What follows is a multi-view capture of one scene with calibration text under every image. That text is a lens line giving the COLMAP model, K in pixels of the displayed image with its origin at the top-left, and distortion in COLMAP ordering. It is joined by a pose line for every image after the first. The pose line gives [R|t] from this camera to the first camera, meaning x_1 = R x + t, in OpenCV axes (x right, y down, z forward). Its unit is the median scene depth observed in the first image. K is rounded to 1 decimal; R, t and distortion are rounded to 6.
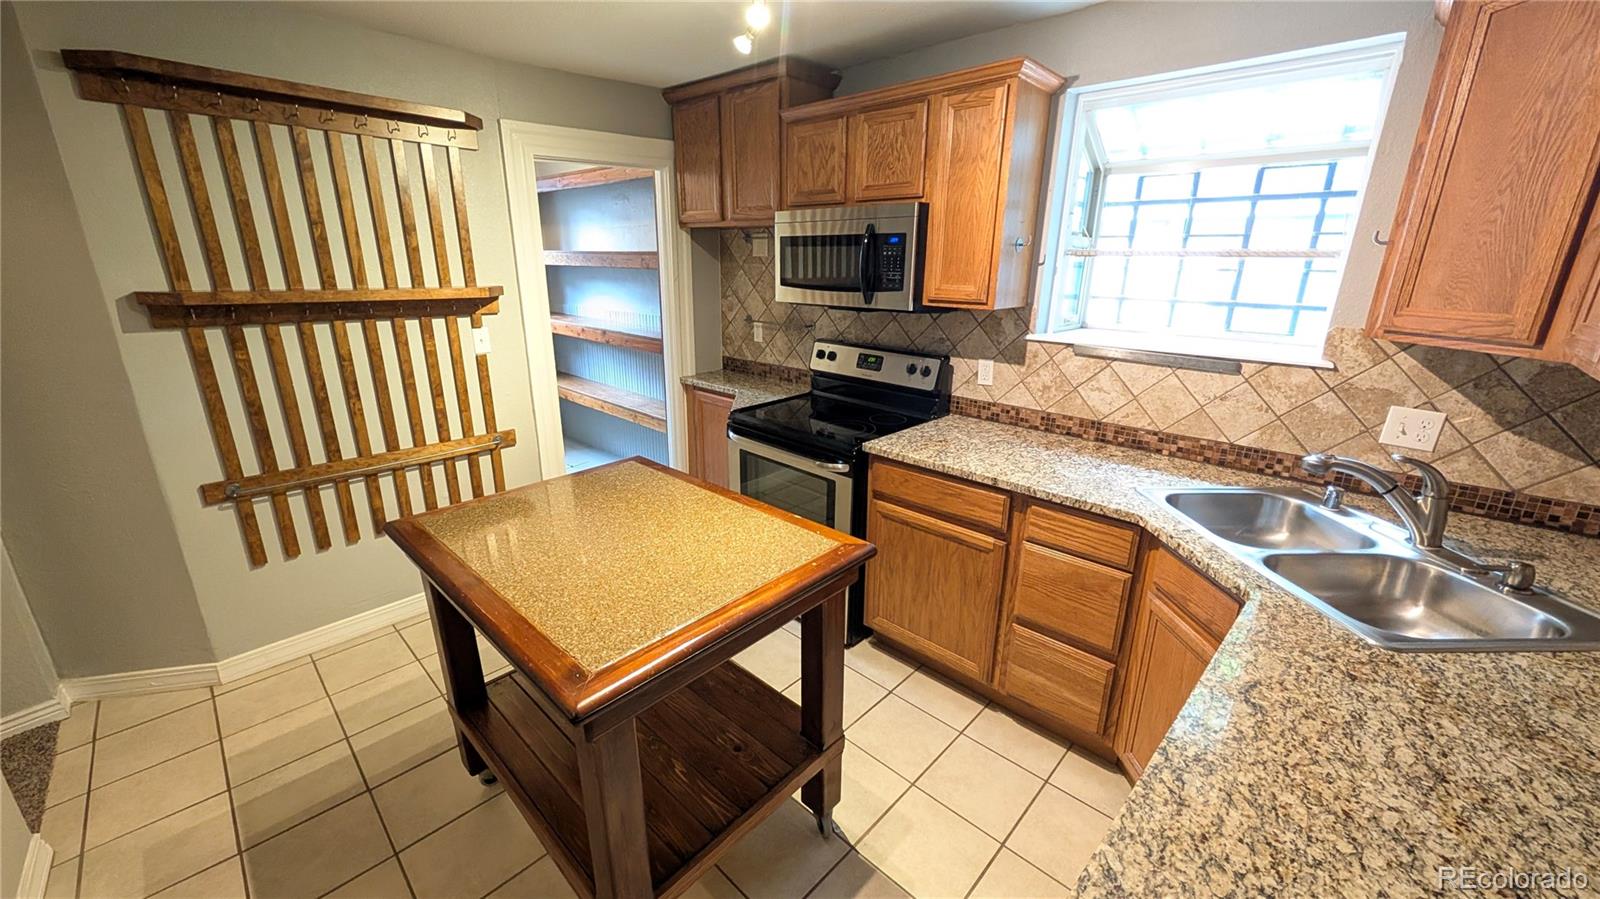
lens RADIAL K [[606.1, 0, 801.3], [0, 606.1, 442.9], [0, 0, 1]] dist [0.007452, -0.000411]
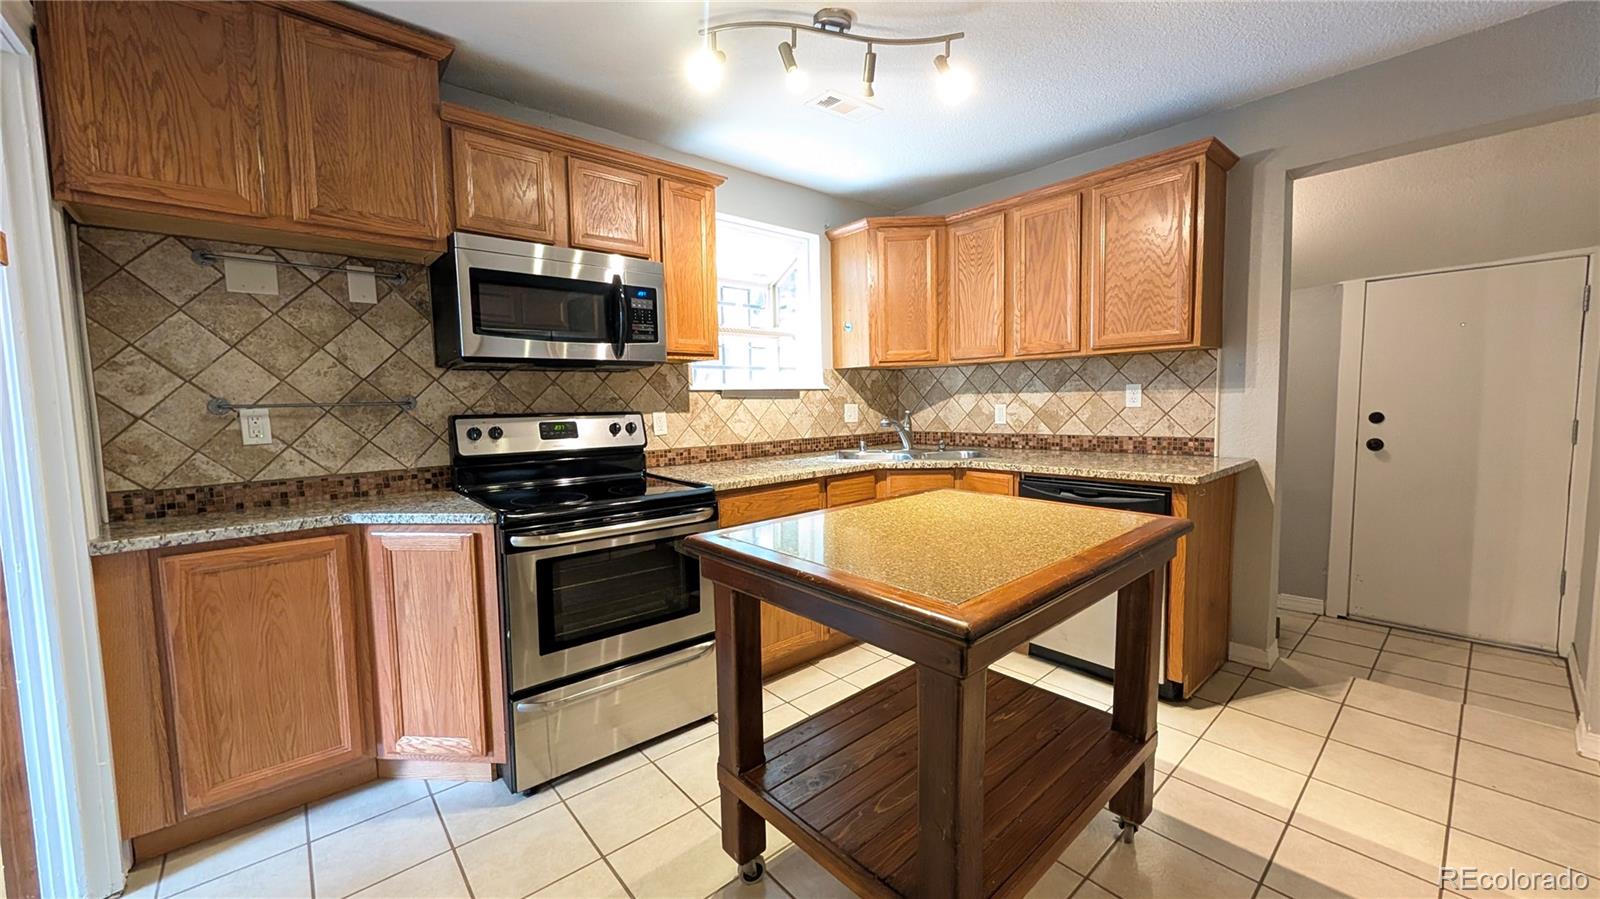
lens RADIAL K [[606.1, 0, 799.6], [0, 606.1, 449.5], [0, 0, 1]] dist [0.007452, -0.000411]
pose [[0.095905, -0.098199, 0.990535, -0.470160], [0.306344, 0.949734, 0.064494, -0.039358], [-0.947077, 0.297259, 0.121167, 0.389392]]
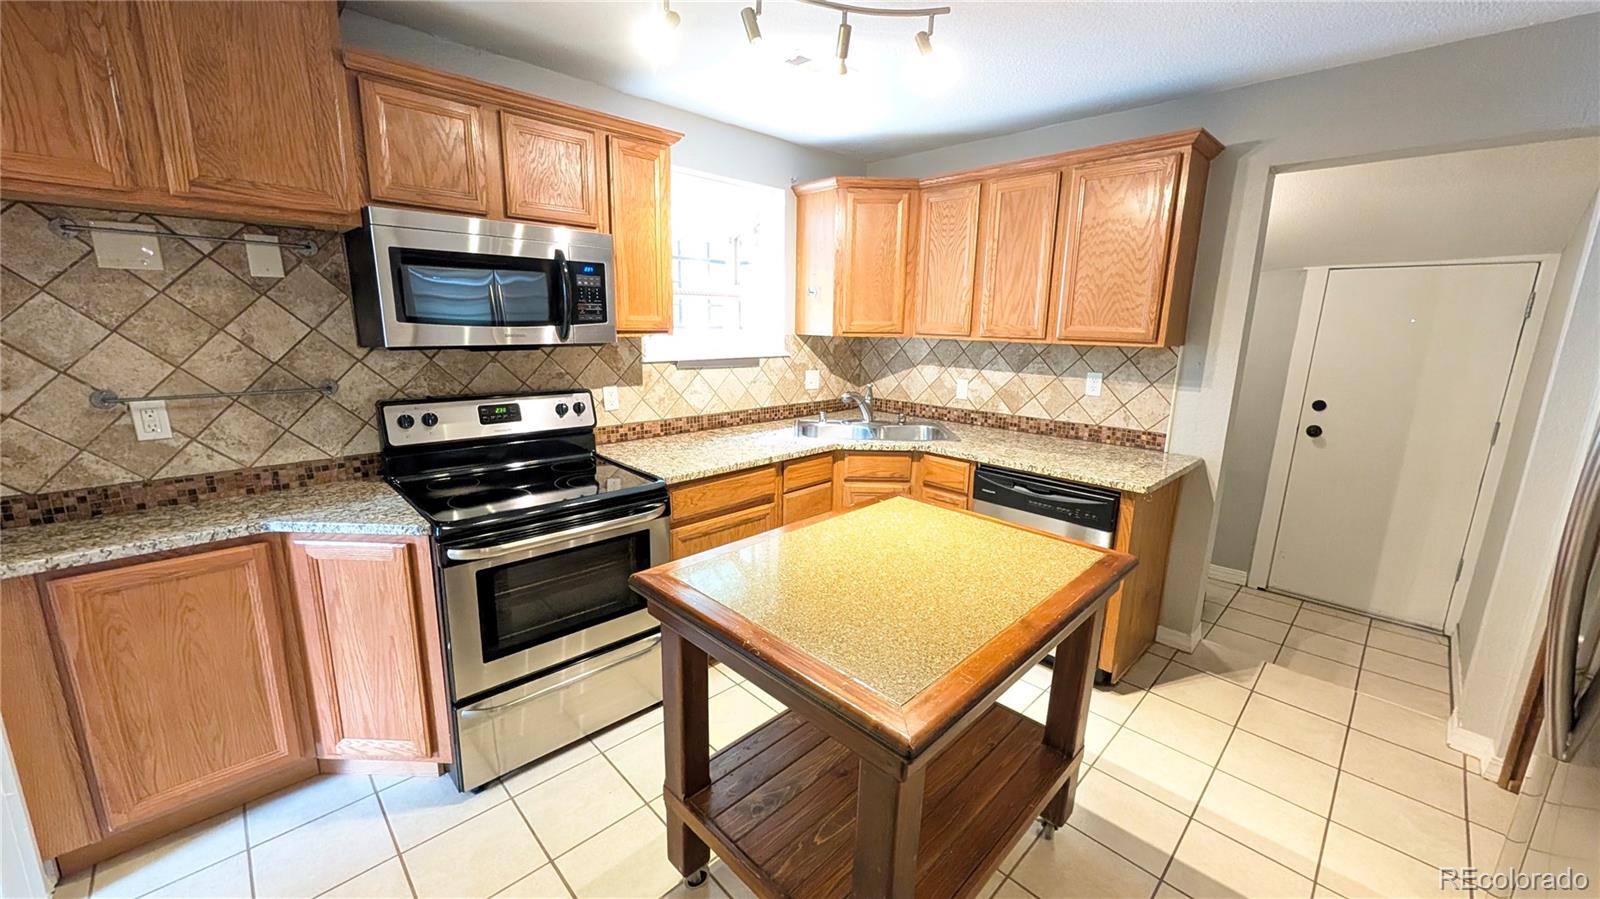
lens RADIAL K [[606.1, 0, 798.5], [0, 606.1, 448.2], [0, 0, 1]] dist [0.007452, -0.000411]
pose [[0.040642, -0.224801, 0.973557, -0.444263], [0.268629, 0.940946, 0.206057, -0.100188], [-0.962386, 0.253151, 0.098630, 0.368103]]
